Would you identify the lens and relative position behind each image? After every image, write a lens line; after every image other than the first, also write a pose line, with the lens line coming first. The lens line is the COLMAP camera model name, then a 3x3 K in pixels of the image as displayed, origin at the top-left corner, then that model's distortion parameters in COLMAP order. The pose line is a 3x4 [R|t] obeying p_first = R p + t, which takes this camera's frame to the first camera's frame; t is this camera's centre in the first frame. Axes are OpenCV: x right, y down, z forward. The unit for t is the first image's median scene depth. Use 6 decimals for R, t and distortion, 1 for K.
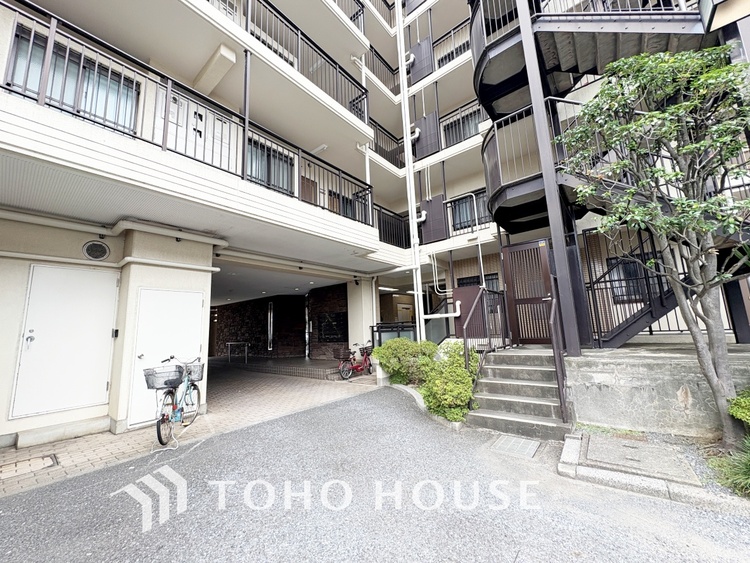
lens RADIAL K [[299.2, 0, 374.4], [0, 299.2, 281.3], [0, 0, 1]] dist [-0.000905, 0.000653]
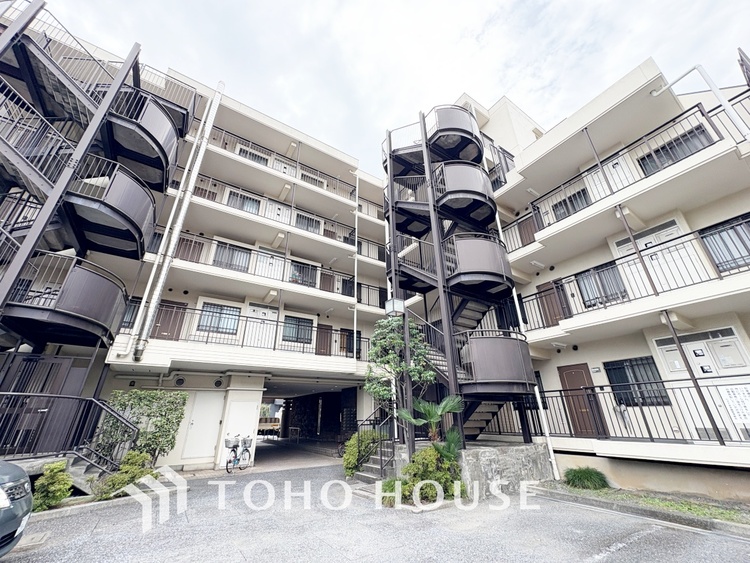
lens RADIAL K [[299.2, 0, 374.0], [0, 299.2, 281.4], [0, 0, 1]] dist [-0.000905, 0.000653]
pose [[0.951438, -0.099808, -0.291212, 0.979679], [0.021671, 0.965351, -0.260054, -0.236309], [0.307077, 0.241114, 0.920634, -0.962264]]
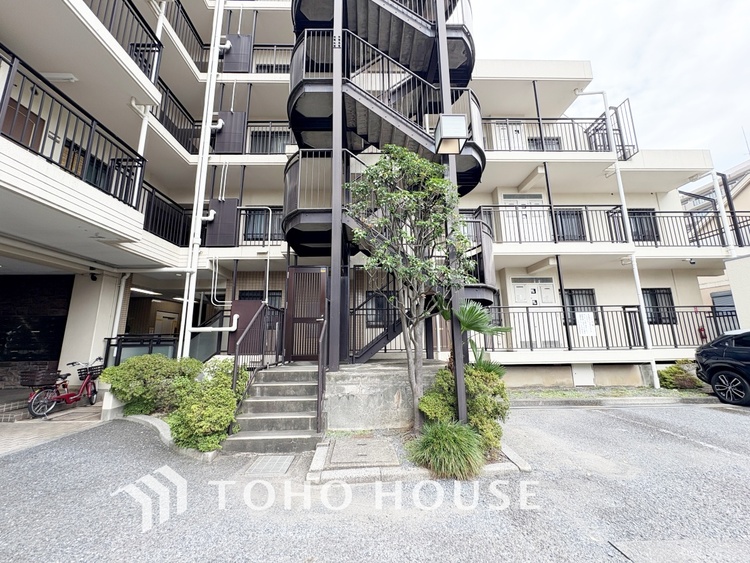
lens RADIAL K [[299.2, 0, 375.3], [0, 299.2, 281.0], [0, 0, 1]] dist [-0.000905, 0.000653]
pose [[0.759855, 0.157000, 0.630850, 0.008231], [-0.123459, 0.987590, -0.097076, -0.000170], [-0.638262, -0.004121, 0.769808, 0.011685]]
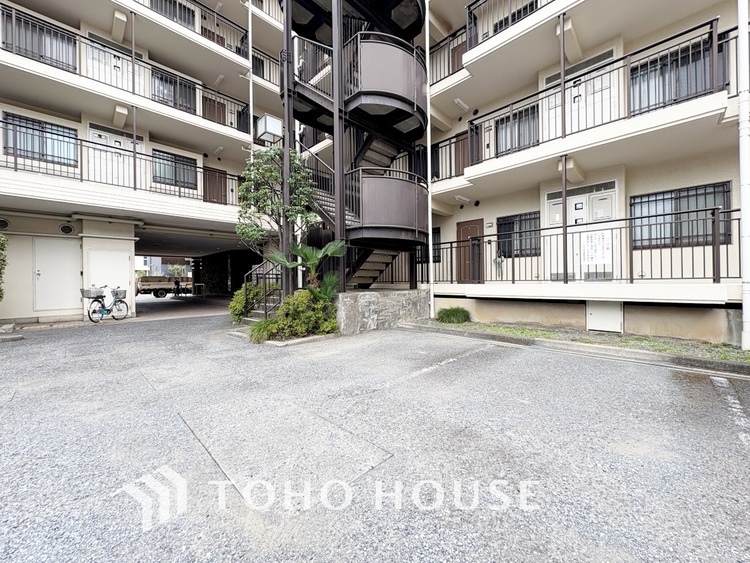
lens RADIAL K [[299.2, 0, 374.5], [0, 299.2, 281.0], [0, 0, 1]] dist [-0.000905, 0.000653]
pose [[0.995015, 0.029625, -0.095223, 1.155996], [-0.013850, 0.986655, 0.162236, -0.112481], [0.098758, -0.160109, 0.982147, -0.688797]]
